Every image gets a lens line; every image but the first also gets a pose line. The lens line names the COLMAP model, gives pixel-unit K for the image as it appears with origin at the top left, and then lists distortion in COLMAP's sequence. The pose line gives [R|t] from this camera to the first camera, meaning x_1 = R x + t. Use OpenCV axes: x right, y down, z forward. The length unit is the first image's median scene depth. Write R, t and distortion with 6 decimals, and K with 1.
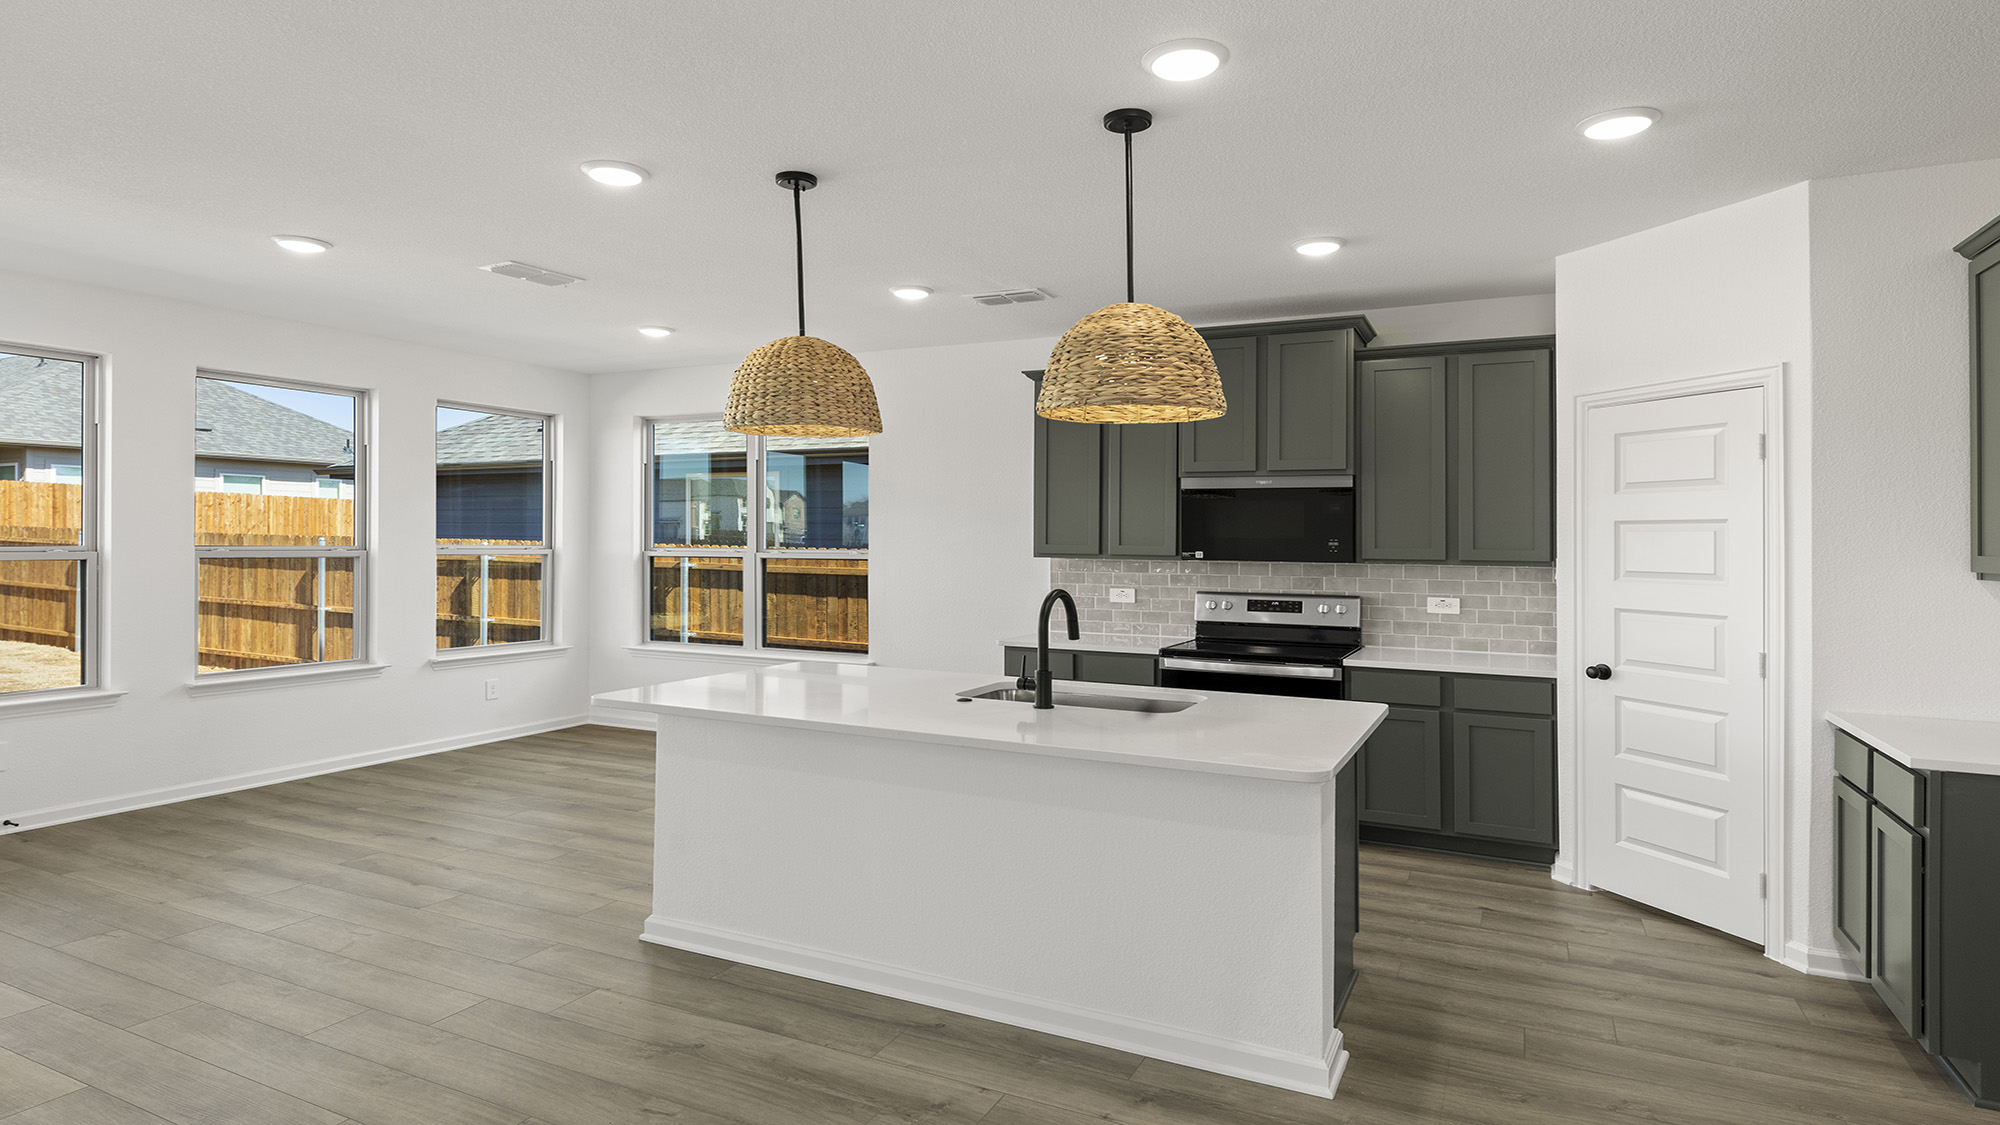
lens RADIAL K [[1108.8, 0, 966.4], [0, 1108.8, 536.6], [0, 0, 1]] dist [0.007612, -0.001039]
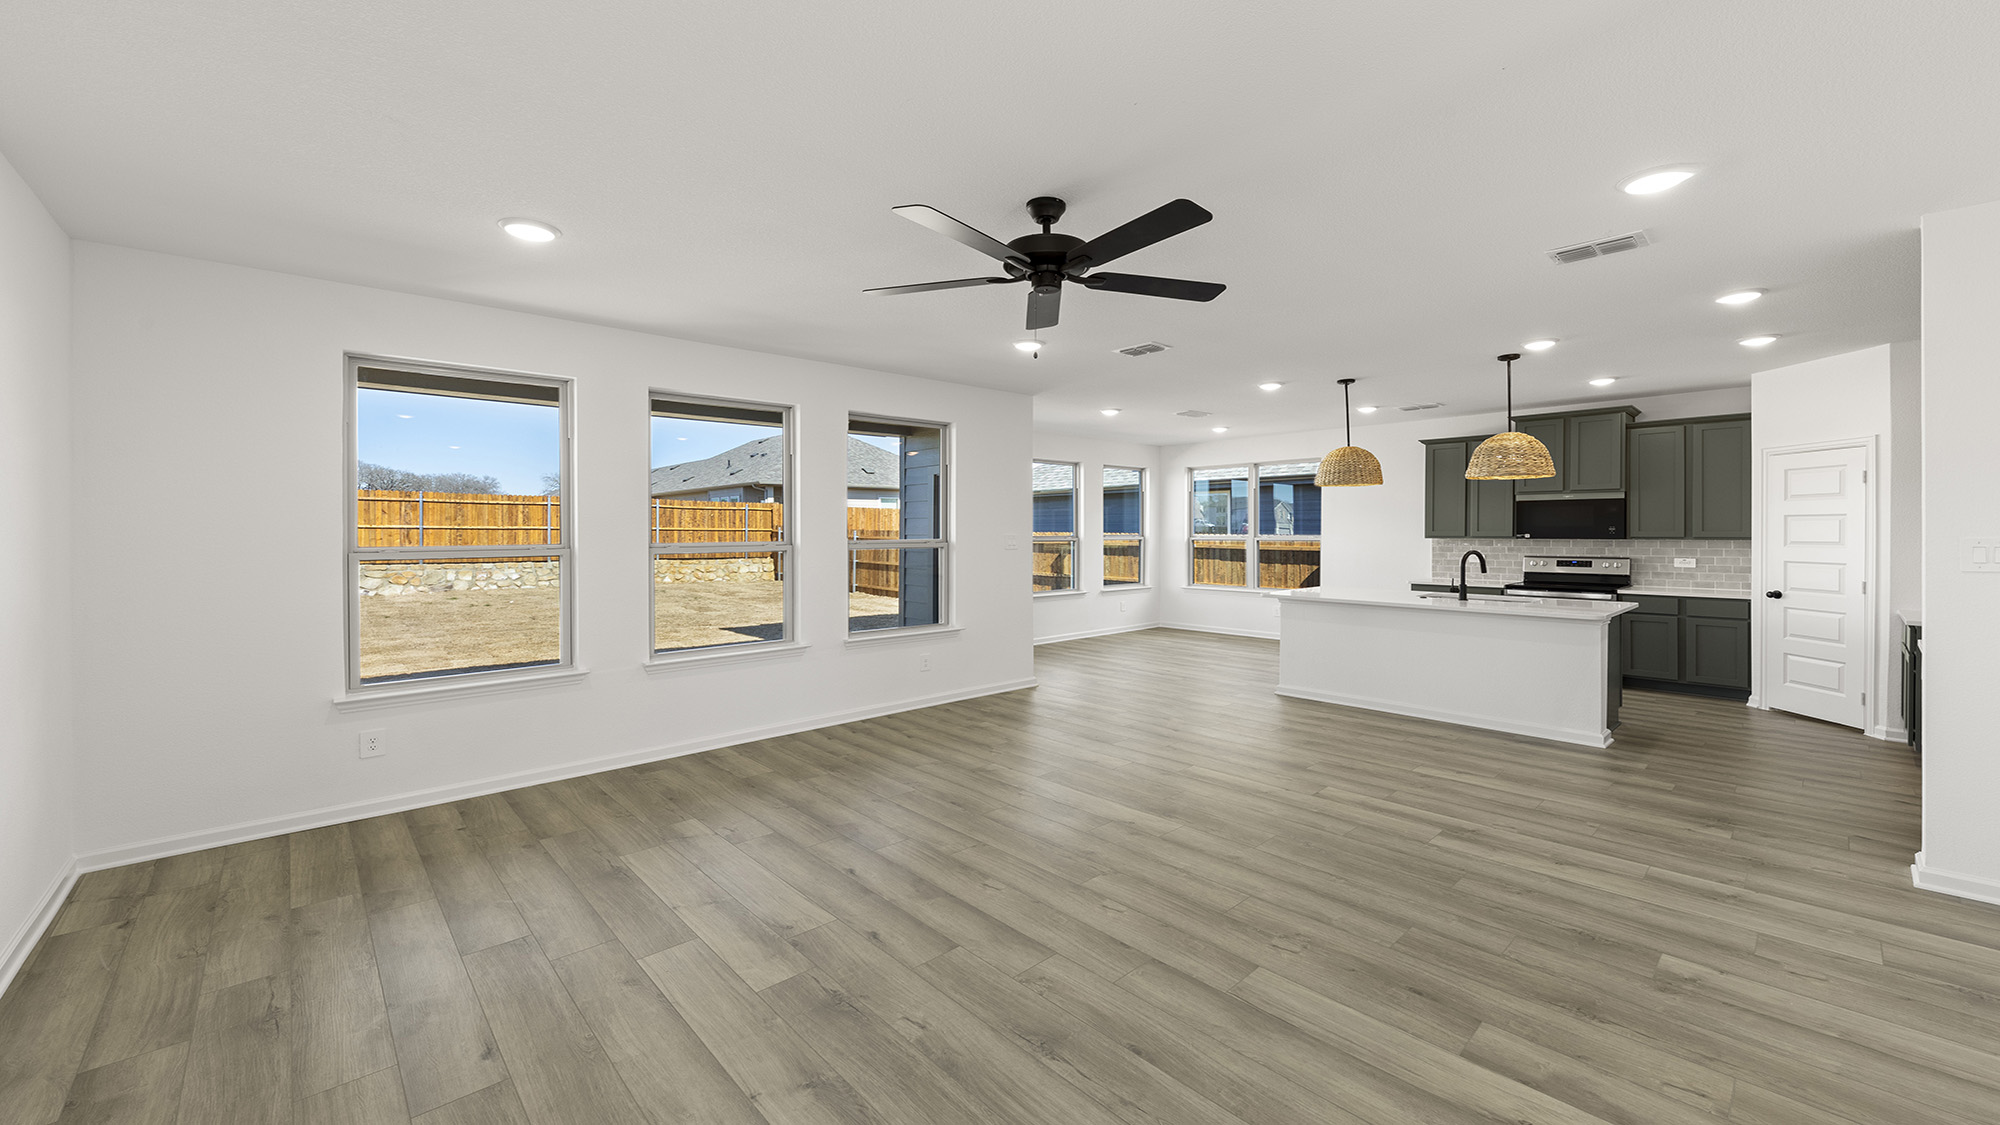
lens RADIAL K [[823.9, 0, 1009.0], [0, 823.9, 550.9], [0, 0, 1]] dist [0.001437, -0.000230]
pose [[0.948407, -0.004897, -0.317017, -0.187793], [0.013533, 0.999595, 0.025045, -0.005072], [0.316766, -0.028043, 0.948089, -0.625230]]
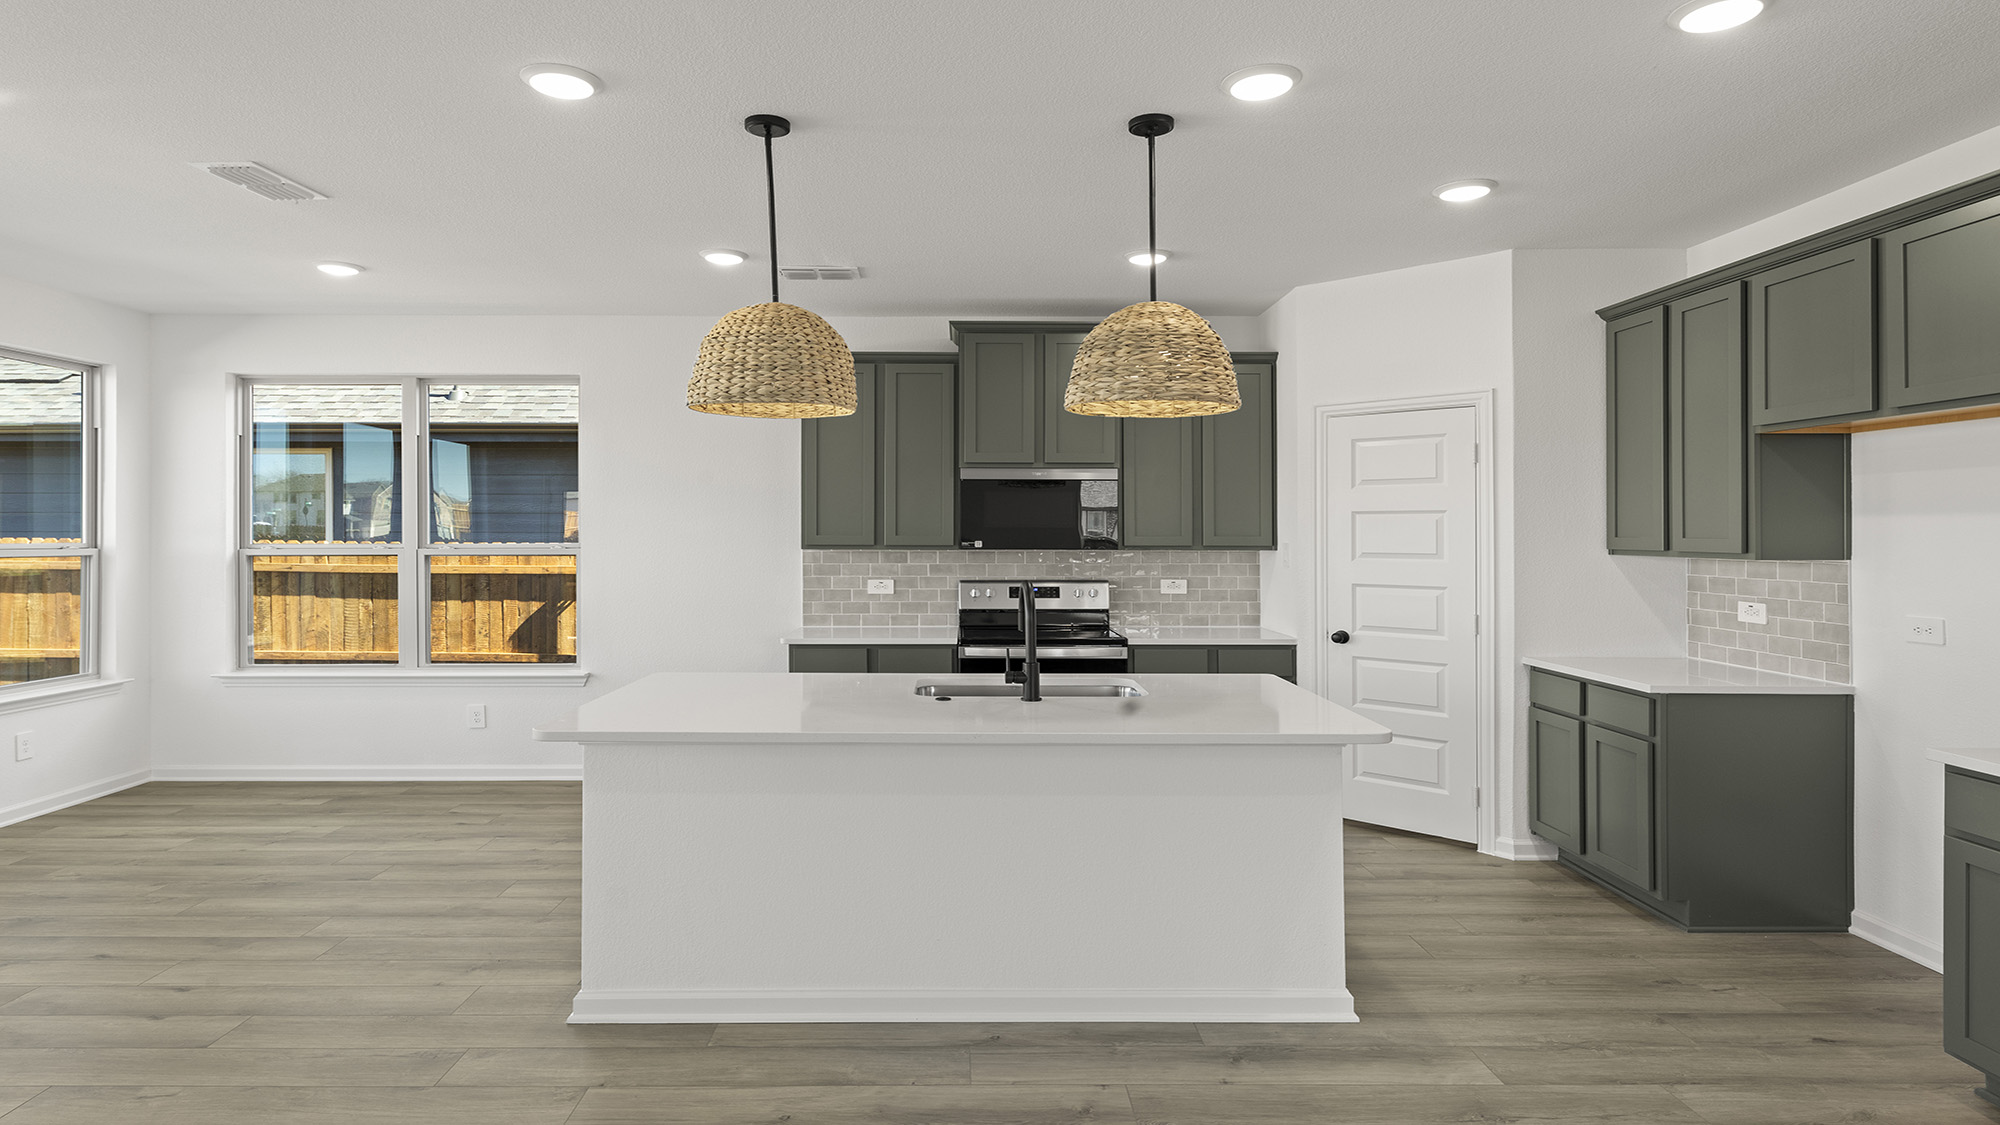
lens RADIAL K [[1138.9, 0, 992.8], [0, 1138.9, 526.8], [0, 0, 1]] dist [0.021776, -0.023412]
pose [[0.882725, -0.005763, 0.469854, -0.281833], [0.005249, 0.999983, 0.002403, -0.001934], [-0.469860, 0.000345, 0.882741, 0.075380]]
